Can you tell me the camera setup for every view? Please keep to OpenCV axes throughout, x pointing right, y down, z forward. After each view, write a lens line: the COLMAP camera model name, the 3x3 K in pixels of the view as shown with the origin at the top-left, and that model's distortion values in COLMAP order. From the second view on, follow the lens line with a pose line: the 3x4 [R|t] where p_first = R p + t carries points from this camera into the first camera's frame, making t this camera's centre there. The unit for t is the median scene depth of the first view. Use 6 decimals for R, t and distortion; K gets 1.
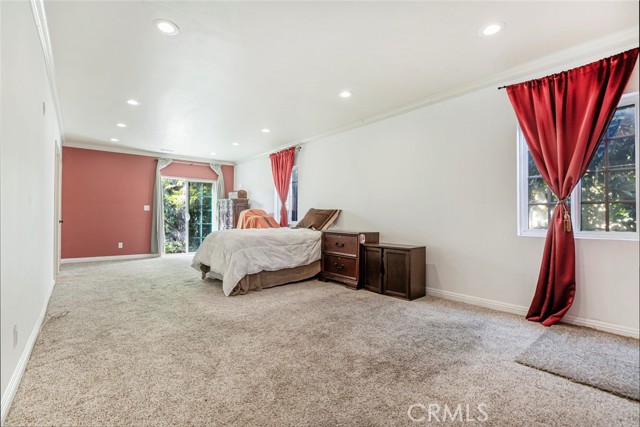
lens RADIAL K [[299.5, 0, 314.3], [0, 299.5, 215.1], [0, 0, 1]] dist [0.012086, 0.000194]
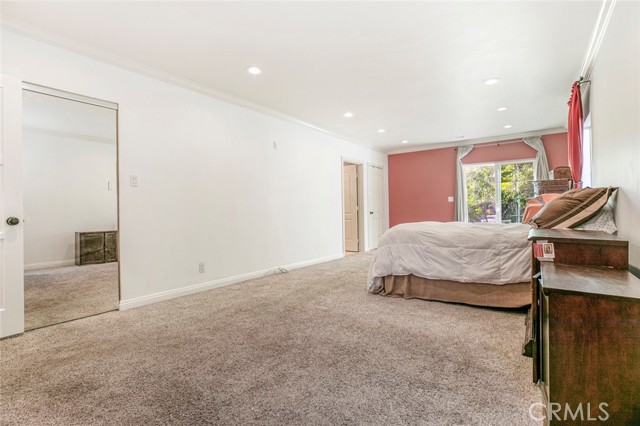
lens RADIAL K [[300.6, 0, 318.7], [0, 300.6, 208.5], [0, 0, 1]] dist [-0.002854, -0.000029]
pose [[0.229550, -0.012741, -0.973213, 0.518666], [0.019995, 0.999765, -0.008373, 0.011549], [0.973091, -0.017538, 0.229751, 0.553560]]
